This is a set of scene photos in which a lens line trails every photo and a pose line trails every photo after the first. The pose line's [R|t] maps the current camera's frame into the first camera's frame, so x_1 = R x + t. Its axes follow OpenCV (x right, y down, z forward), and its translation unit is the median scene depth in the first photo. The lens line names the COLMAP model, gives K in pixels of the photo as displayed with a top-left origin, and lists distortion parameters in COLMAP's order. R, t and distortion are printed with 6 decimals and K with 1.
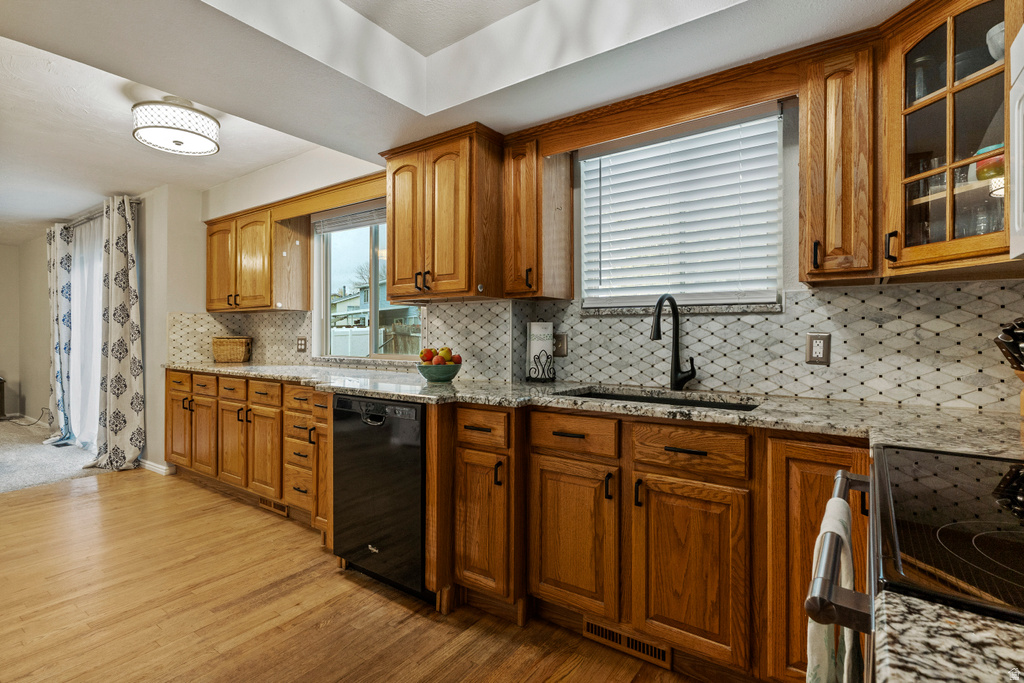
lens RADIAL K [[492.9, 0, 504.5], [0, 492.9, 335.2], [0, 0, 1]] dist [-0.002035, 0.000827]
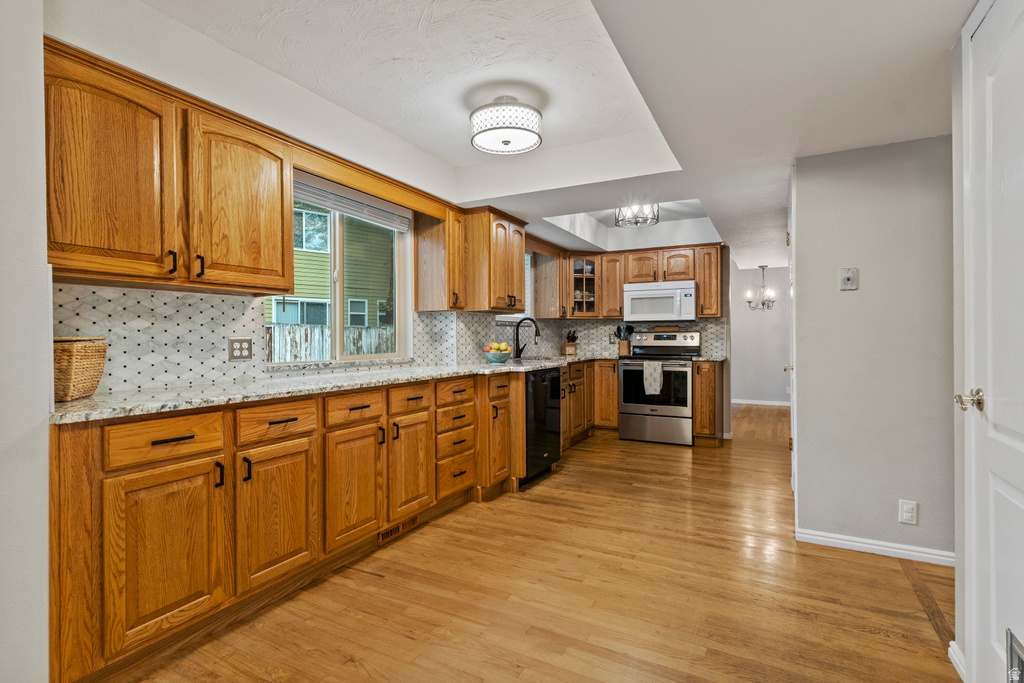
lens RADIAL K [[492.9, 0, 514.2], [0, 492.9, 337.3], [0, 0, 1]] dist [-0.002035, 0.000827]
pose [[-0.130004, -0.001555, 0.991512, -1.813561], [0.004564, 0.999987, 0.002166, 0.006547], [-0.991503, 0.004807, -0.129995, 1.211456]]
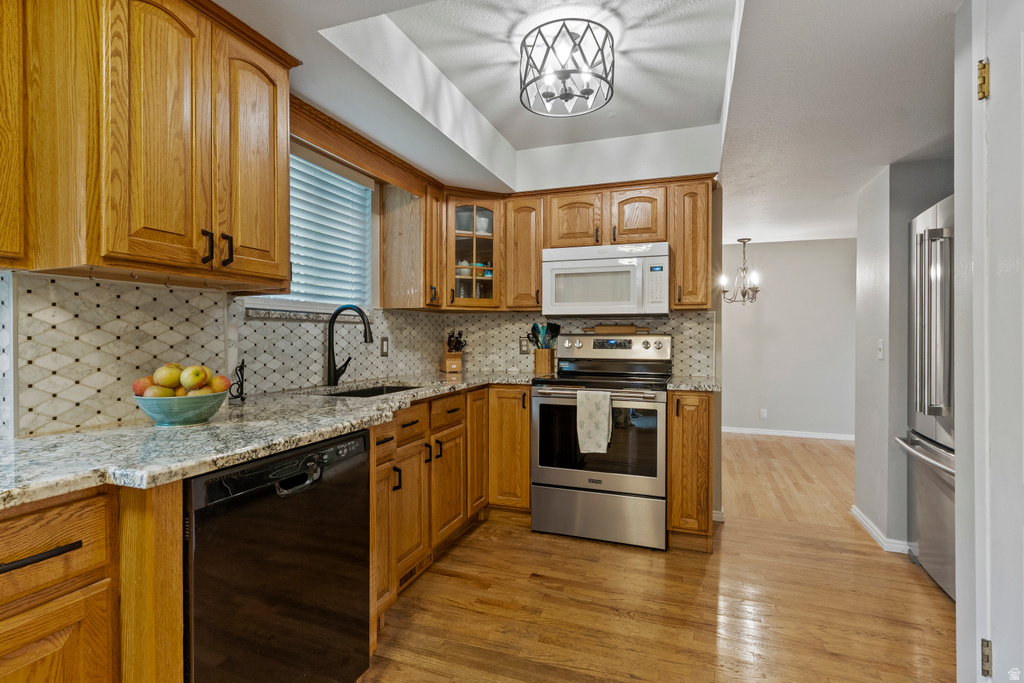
lens RADIAL K [[492.9, 0, 508.4], [0, 492.9, 340.8], [0, 0, 1]] dist [-0.002035, 0.000827]
pose [[-0.255898, -0.011806, 0.966632, -0.820486], [-0.001105, 0.999928, 0.011920, -0.009580], [-0.966703, 0.001982, -0.255893, 0.819575]]
